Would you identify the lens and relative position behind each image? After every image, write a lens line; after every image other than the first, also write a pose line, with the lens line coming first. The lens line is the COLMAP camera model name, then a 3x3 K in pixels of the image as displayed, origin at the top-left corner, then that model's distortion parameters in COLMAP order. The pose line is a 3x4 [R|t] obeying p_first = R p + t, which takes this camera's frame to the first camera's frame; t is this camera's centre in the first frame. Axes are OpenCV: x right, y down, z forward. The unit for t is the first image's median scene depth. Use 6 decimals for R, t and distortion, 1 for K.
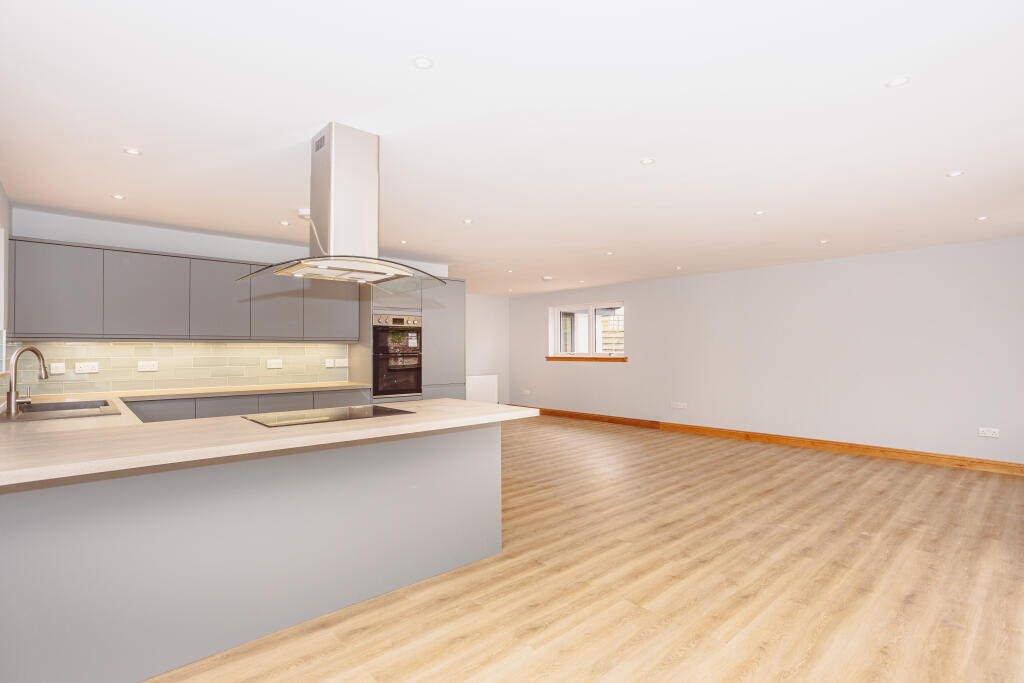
lens RADIAL K [[485.9, 0, 512.0], [0, 485.9, 341.5], [0, 0, 1]] dist [0.000774, 0.000105]
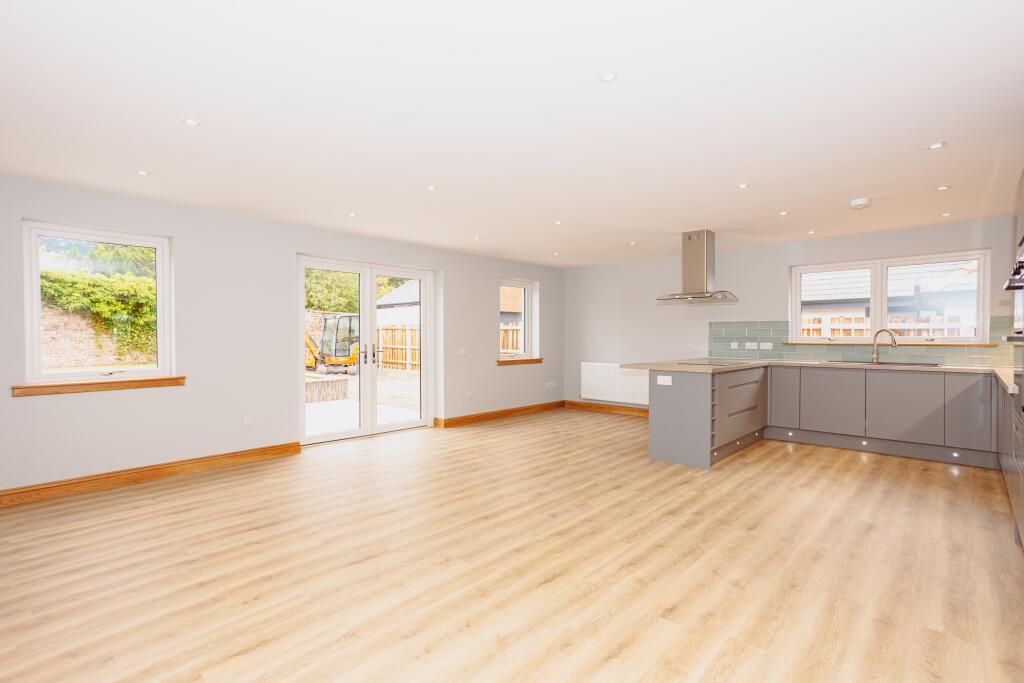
lens RADIAL K [[485.9, 0, 512.0], [0, 485.9, 341.5], [0, 0, 1]] dist [0.000774, 0.000105]
pose [[-0.994916, 0.005175, -0.100579, 0.423443], [0.006034, 0.999948, -0.008236, 0.046583], [0.100531, -0.008801, -0.994895, 1.853120]]
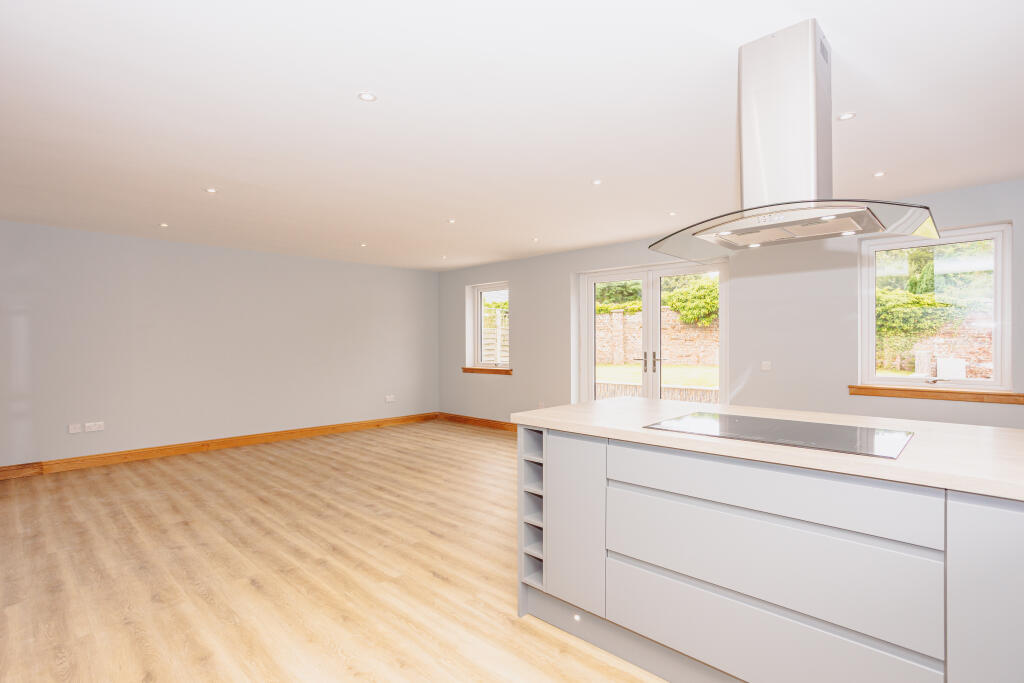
lens RADIAL K [[508.4, 0, 512.0], [0, 508.4, 341.5], [0, 0, 1]] dist [-0.022332, 0.000357]
pose [[-0.068067, 0.011226, 0.997618, -0.647306], [-0.013304, 0.999838, -0.012159, 0.035479], [-0.997592, -0.014100, -0.067906, 0.885541]]
